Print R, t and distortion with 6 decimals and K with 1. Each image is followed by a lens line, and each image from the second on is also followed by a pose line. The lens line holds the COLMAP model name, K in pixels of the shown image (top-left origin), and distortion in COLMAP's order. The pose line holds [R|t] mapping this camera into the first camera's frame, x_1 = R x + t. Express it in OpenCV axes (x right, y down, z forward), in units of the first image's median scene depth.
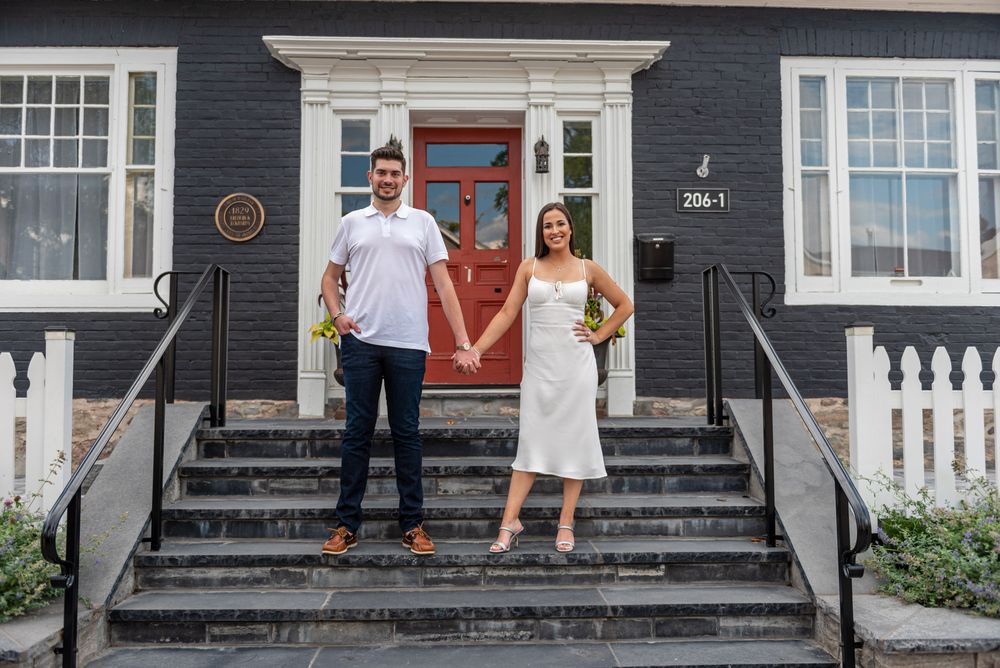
lens RADIAL K [[916.3, 0, 493.9], [0, 916.3, 330.3], [0, 0, 1]] dist [-0.008819, -0.005621]
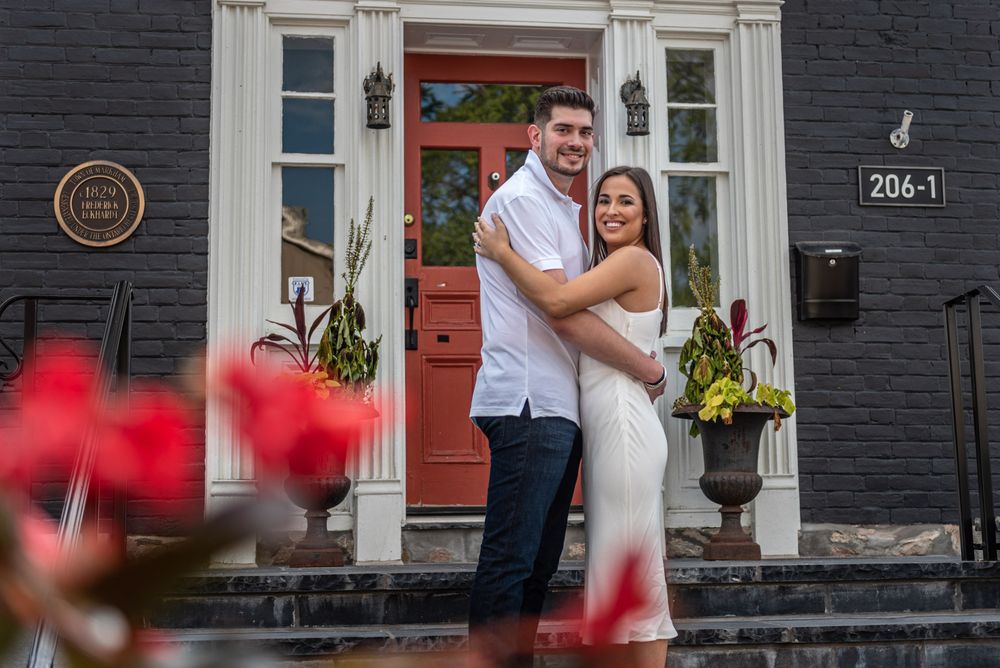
lens RADIAL K [[1739.5, 0, 518.6], [0, 1739.5, 293.7], [0, 0, 1]] dist [-0.001267, 0.000000]
pose [[0.991154, 0.007038, 0.132529, -0.165926], [0.004813, 0.996030, -0.088886, 0.025180], [-0.132628, 0.088738, 0.987186, -0.066304]]
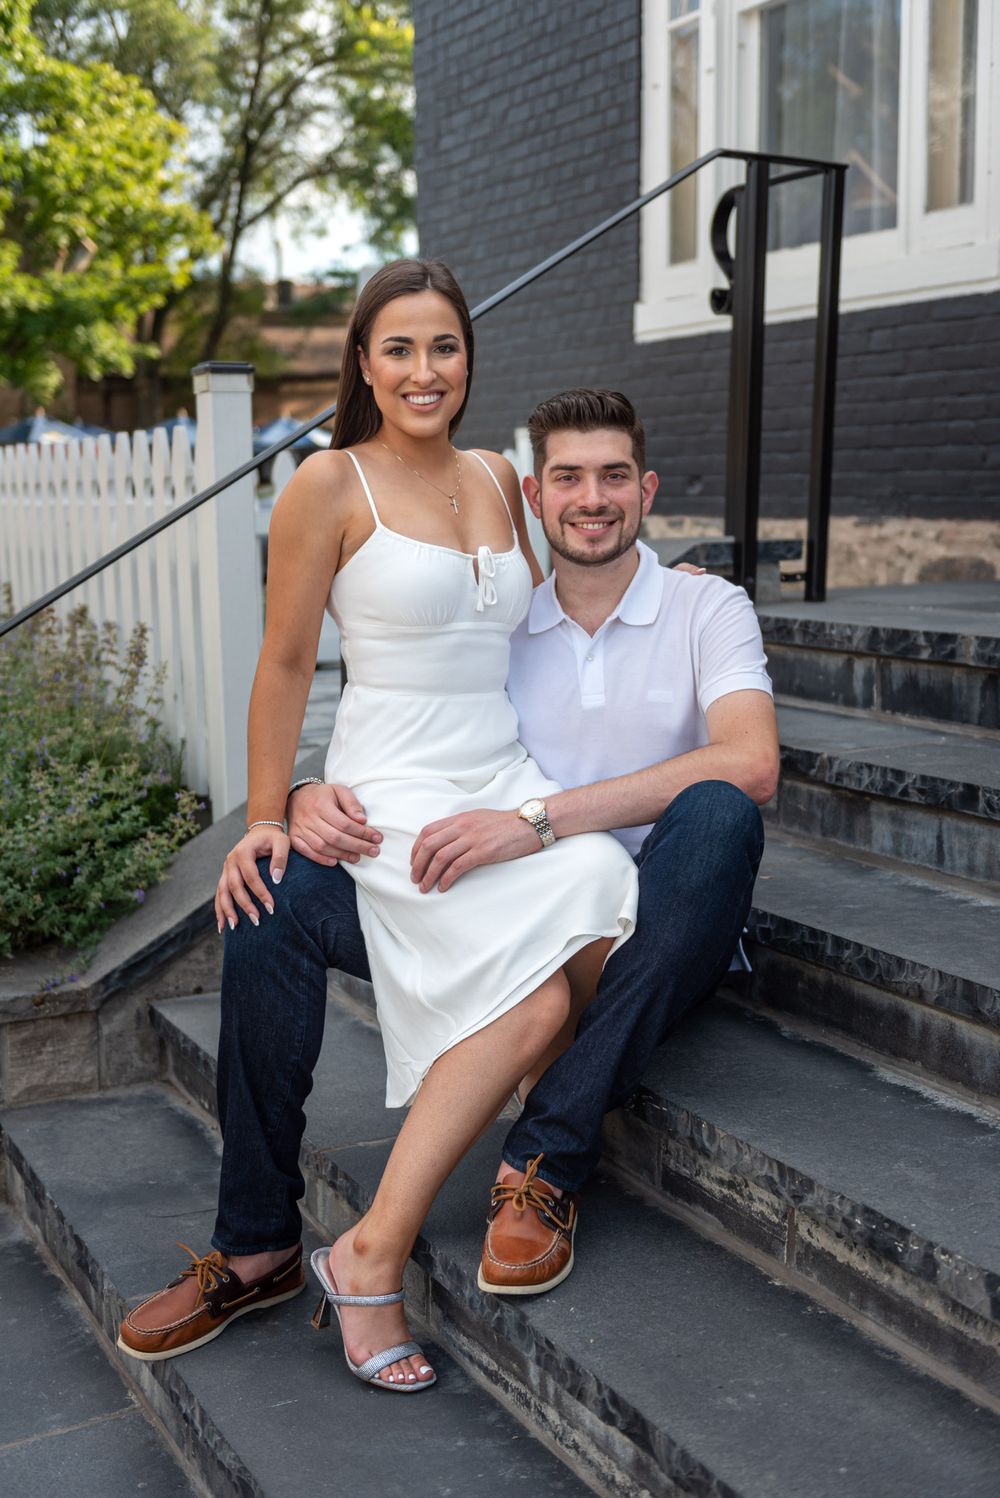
lens RADIAL K [[1844.0, 0, 502.1], [0, 1844.0, 751.4], [0, 0, 1]] dist [0.014659, 0.000000]
pose [[0.428808, 0.125655, -0.894614, 0.266232], [0.064199, 0.983537, 0.168917, 0.025672], [0.901112, -0.129866, 0.413682, 0.474890]]
